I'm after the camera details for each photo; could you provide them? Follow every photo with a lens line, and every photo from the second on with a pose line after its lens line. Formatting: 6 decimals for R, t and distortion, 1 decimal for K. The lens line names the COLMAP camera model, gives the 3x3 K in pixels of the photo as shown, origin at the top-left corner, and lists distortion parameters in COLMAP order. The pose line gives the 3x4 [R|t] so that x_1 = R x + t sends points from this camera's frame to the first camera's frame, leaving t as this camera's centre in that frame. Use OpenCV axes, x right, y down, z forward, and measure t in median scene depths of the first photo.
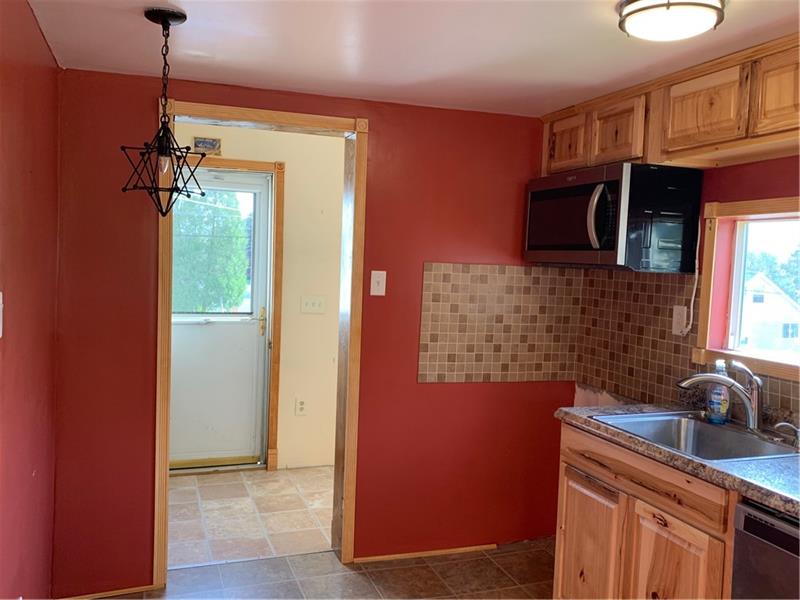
lens RADIAL K [[697.2, 0, 400.0], [0, 697.2, 300.0], [0, 0, 1]] dist [0.009365, -0.013099]
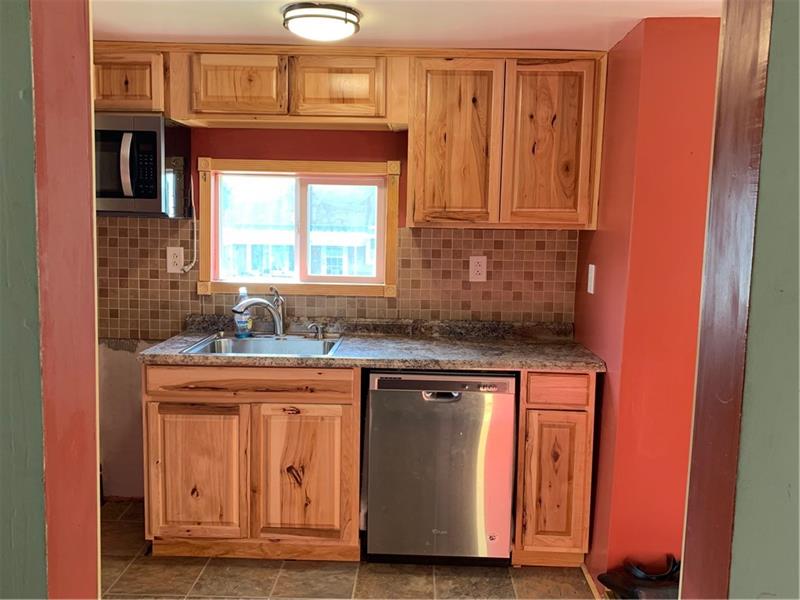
lens RADIAL K [[697.2, 0, 400.0], [0, 697.2, 300.0], [0, 0, 1]] dist [0.009365, -0.013099]
pose [[0.374875, -0.136039, 0.917040, -0.594814], [0.049686, 0.990702, 0.126656, -0.036678], [-0.925743, -0.001915, 0.378148, 0.267551]]
